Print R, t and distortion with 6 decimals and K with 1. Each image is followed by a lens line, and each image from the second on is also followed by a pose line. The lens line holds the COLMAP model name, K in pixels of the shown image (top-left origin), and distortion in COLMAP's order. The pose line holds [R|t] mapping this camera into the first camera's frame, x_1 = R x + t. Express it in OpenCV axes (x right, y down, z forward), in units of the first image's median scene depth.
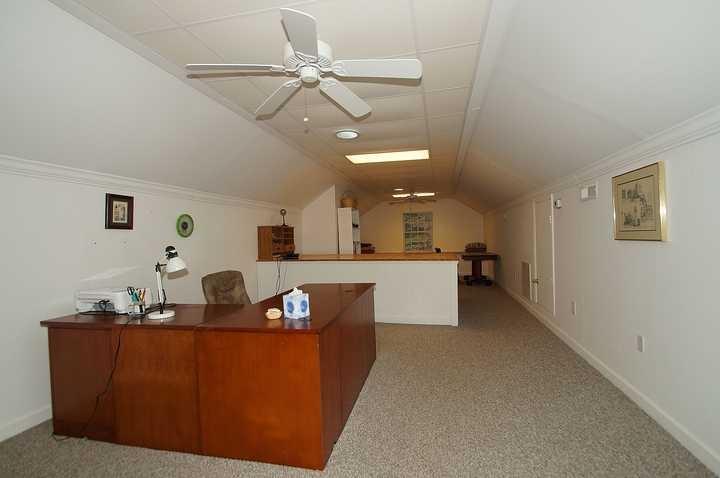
lens RADIAL K [[324.2, 0, 360.0], [0, 324.2, 239.0], [0, 0, 1]] dist [0.001385, 0.000018]
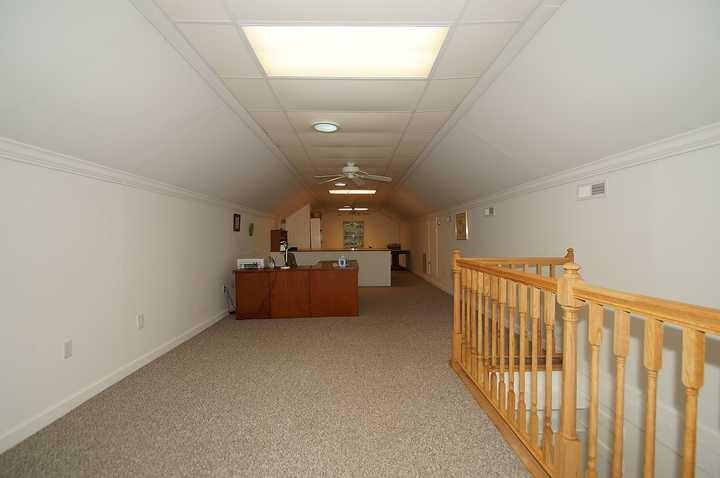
lens RADIAL K [[324.2, 0, 360.0], [0, 324.2, 239.0], [0, 0, 1]] dist [0.001385, 0.000018]
pose [[0.963892, 0.009983, 0.266106, -0.248928], [-0.006918, 0.999899, -0.012452, 0.016653], [-0.266203, 0.010161, 0.963863, -0.510635]]
